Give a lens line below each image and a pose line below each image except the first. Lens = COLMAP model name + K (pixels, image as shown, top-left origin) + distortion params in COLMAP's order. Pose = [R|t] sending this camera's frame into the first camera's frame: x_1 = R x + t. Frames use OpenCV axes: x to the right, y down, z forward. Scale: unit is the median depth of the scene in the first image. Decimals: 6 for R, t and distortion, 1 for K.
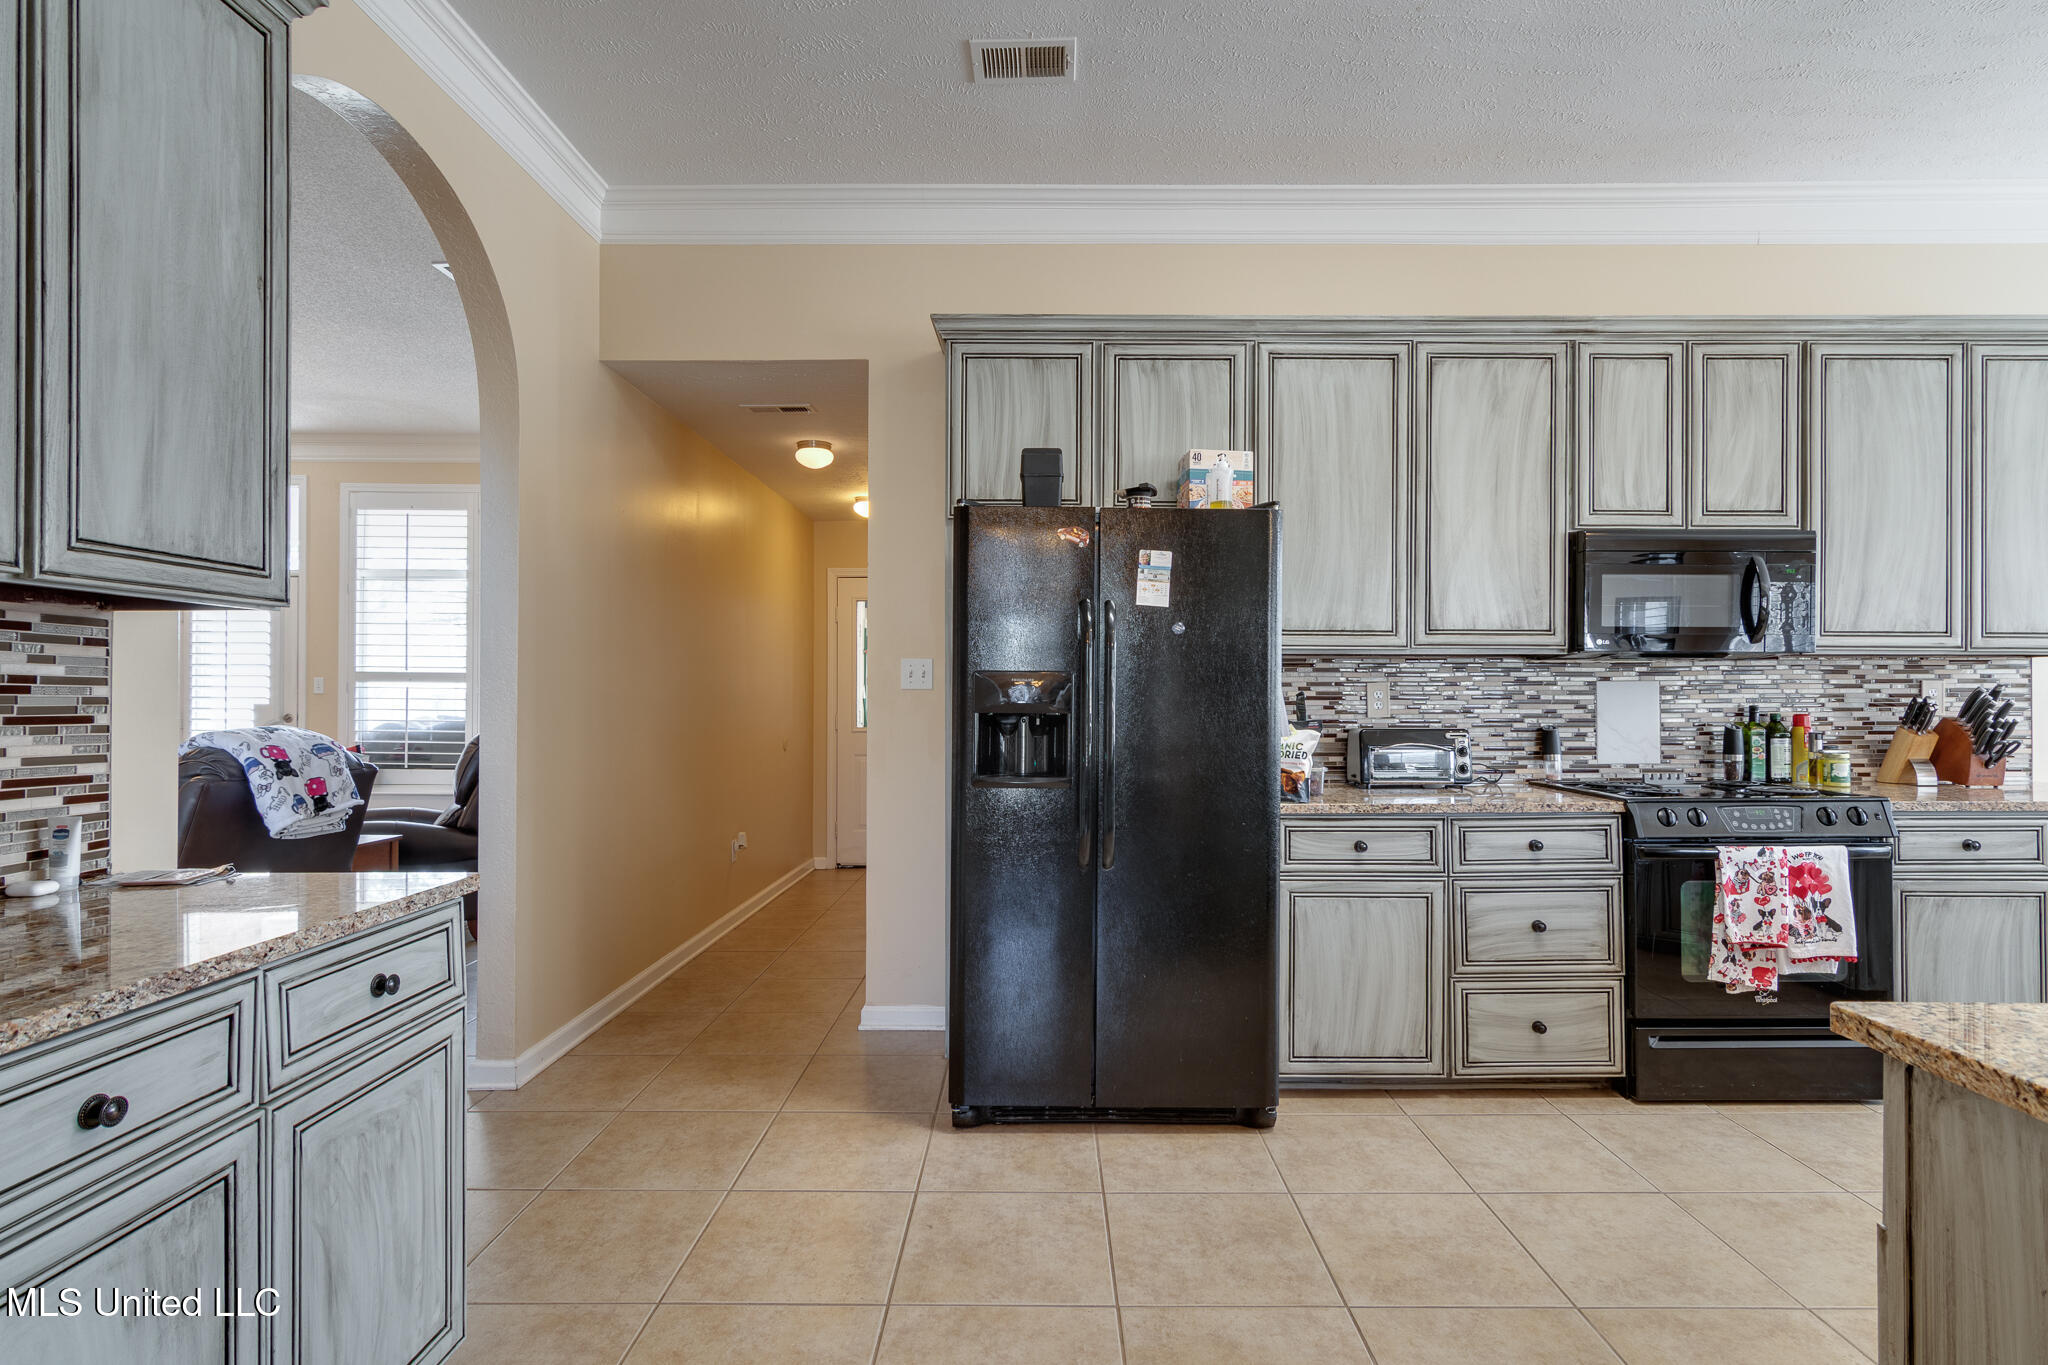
lens RADIAL K [[1005.7, 0, 1010.4], [0, 1005.7, 719.7], [0, 0, 1]] dist [-0.003008, -0.000269]
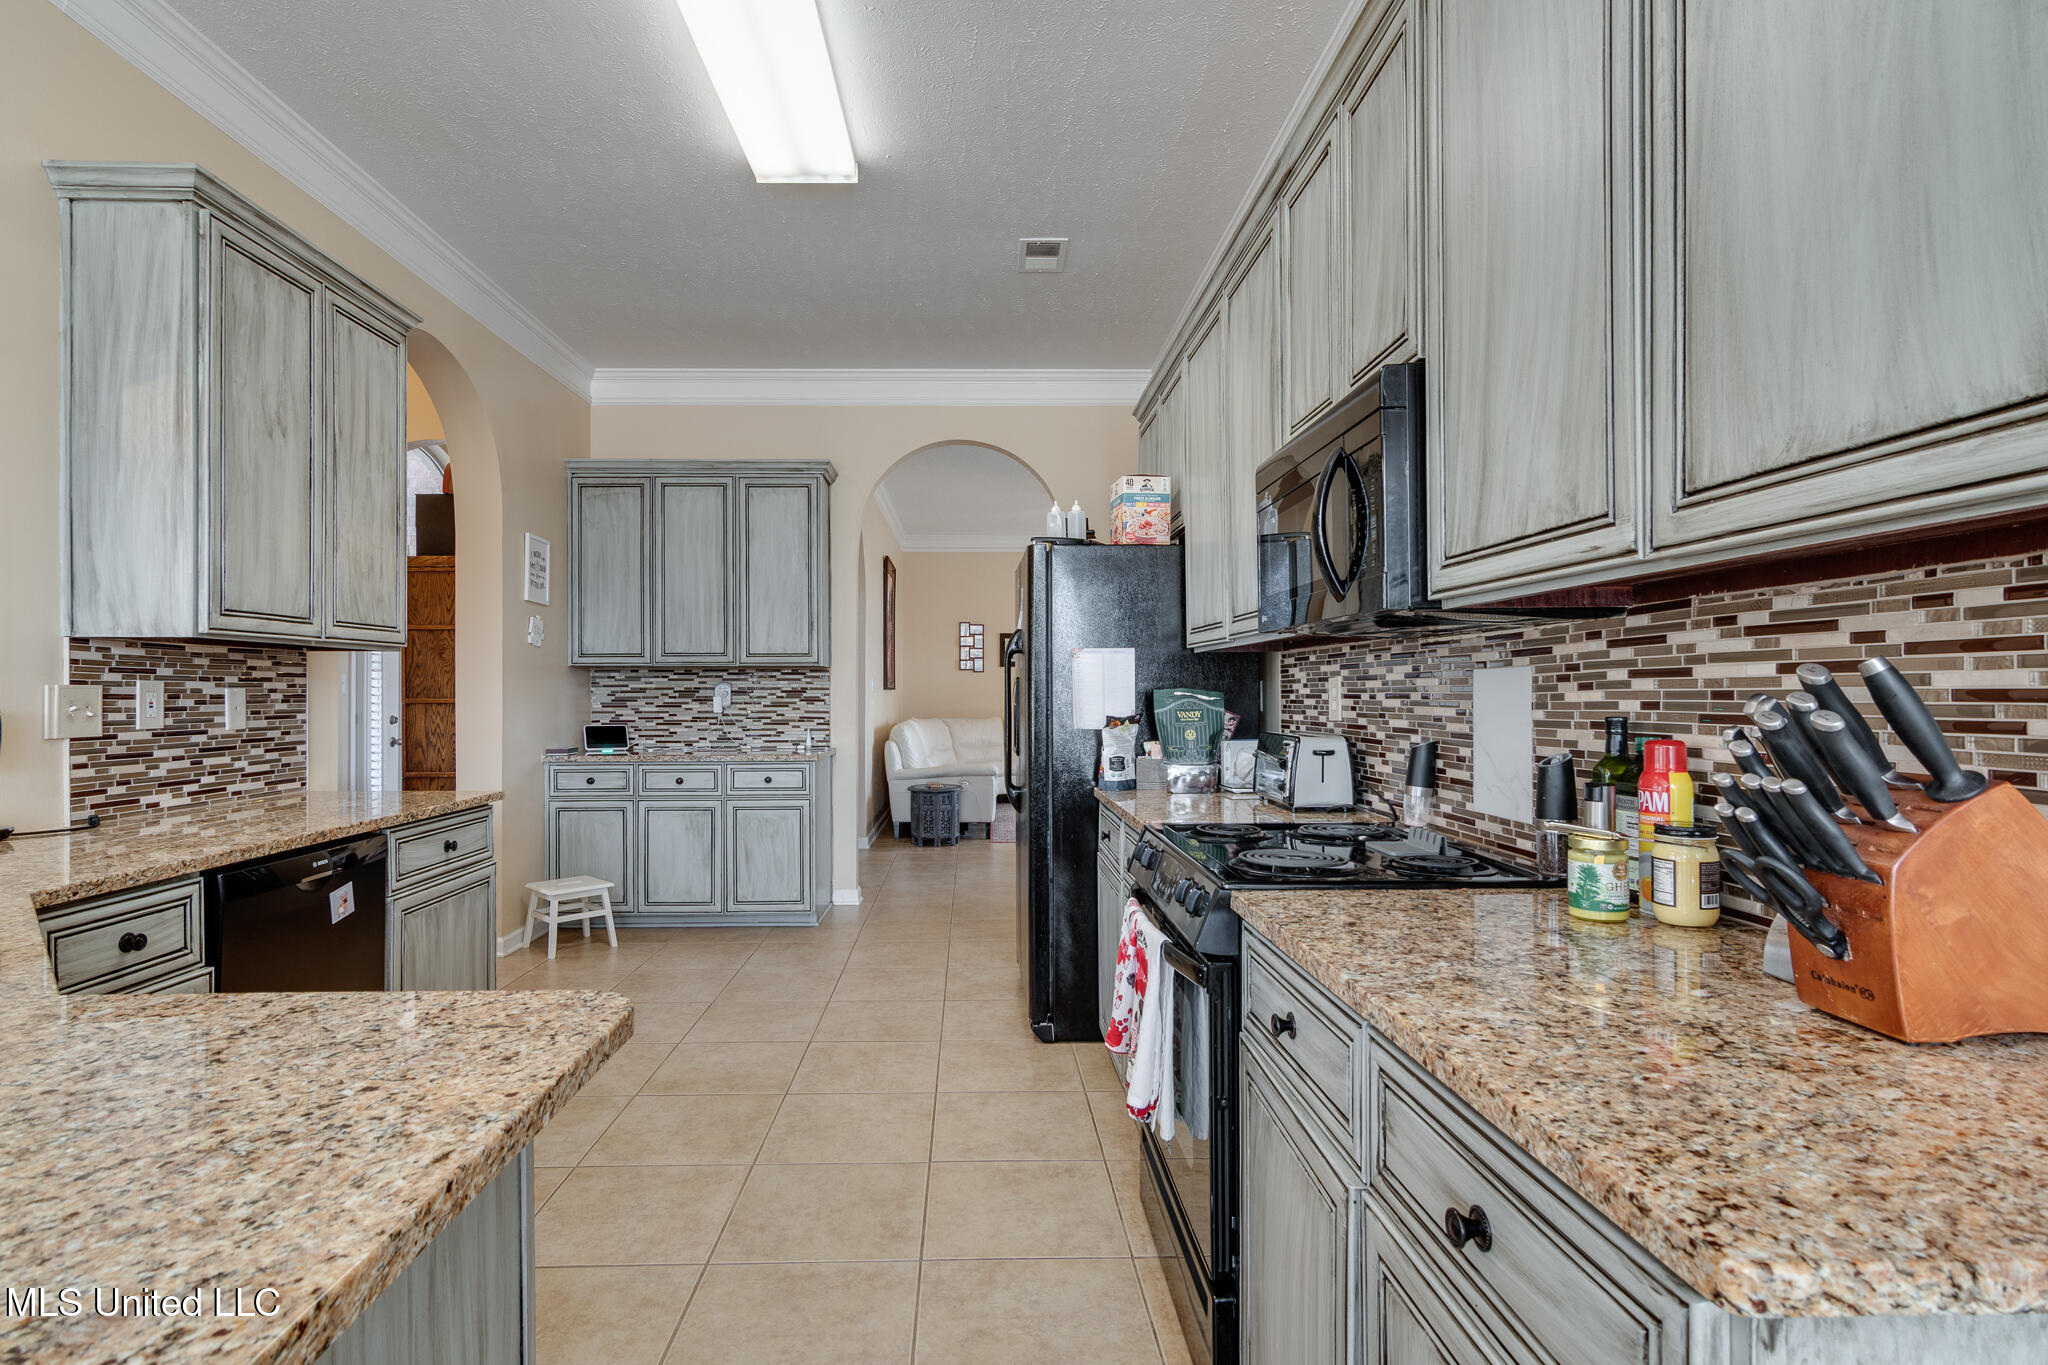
lens RADIAL K [[1005.7, 0, 1010.4], [0, 1005.7, 719.7], [0, 0, 1]] dist [-0.003008, -0.000269]
pose [[0.033179, 0.031743, -0.998945, 2.500565], [-0.012863, 0.999426, 0.031331, -0.048893], [0.999367, 0.011809, 0.033568, 1.533799]]
